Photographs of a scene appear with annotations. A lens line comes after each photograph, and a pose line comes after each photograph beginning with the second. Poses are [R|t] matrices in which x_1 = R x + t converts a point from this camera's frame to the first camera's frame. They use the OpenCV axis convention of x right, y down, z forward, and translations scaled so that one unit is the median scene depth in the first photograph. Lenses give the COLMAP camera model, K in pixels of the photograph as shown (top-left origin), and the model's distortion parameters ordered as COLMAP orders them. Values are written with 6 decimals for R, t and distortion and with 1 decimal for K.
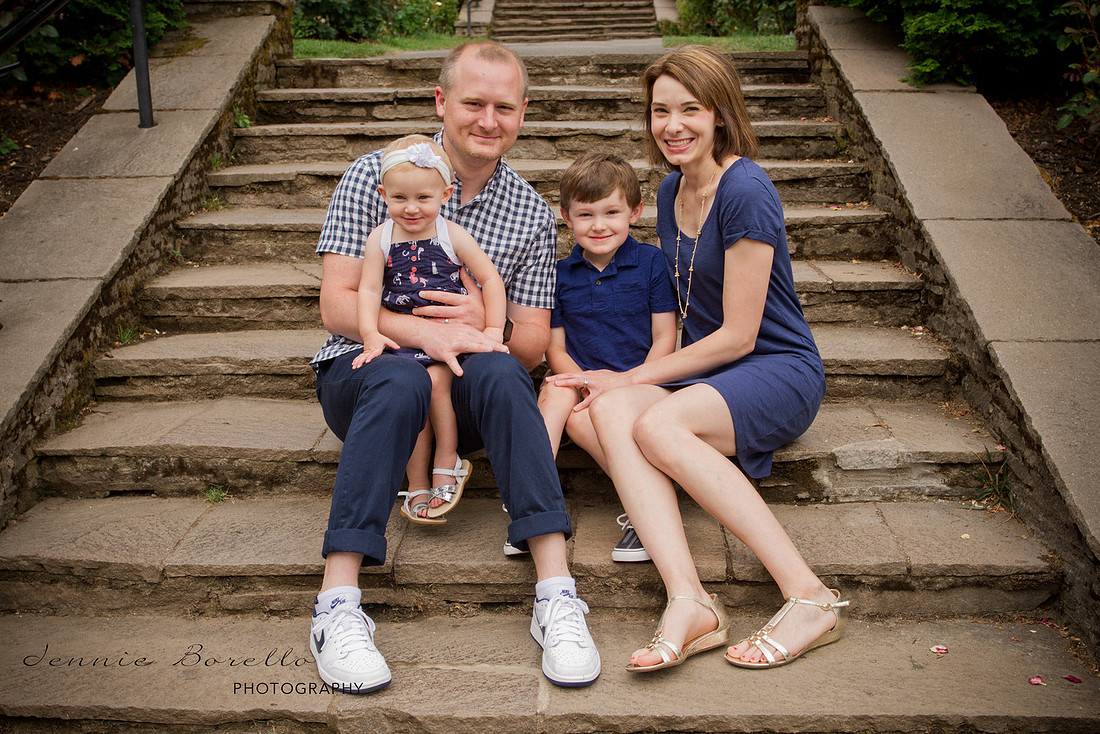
lens RADIAL K [[1339.0, 0, 549.4], [0, 1339.0, 369.1], [0, 0, 1]] dist [-0.033038, 0.000000]
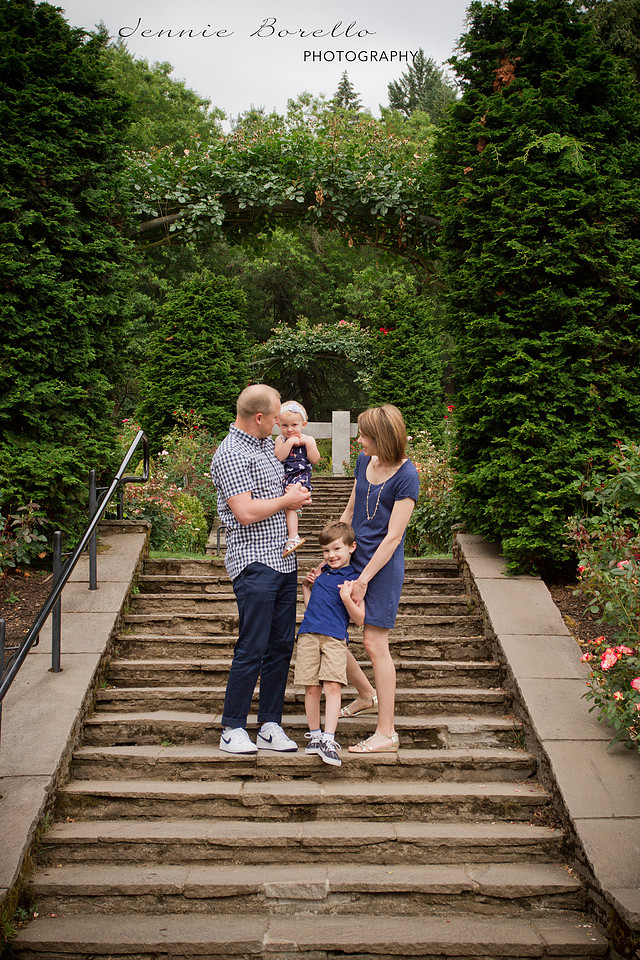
lens RADIAL K [[1418.5, 0, 319.8], [0, 1418.5, 480.7], [0, 0, 1]] dist [-0.007541, 0.000000]
pose [[0.999067, 0.019988, 0.038271, -0.073670], [-0.007643, 0.954267, -0.298859, 0.285580], [-0.042494, 0.298288, 0.953530, -1.027005]]
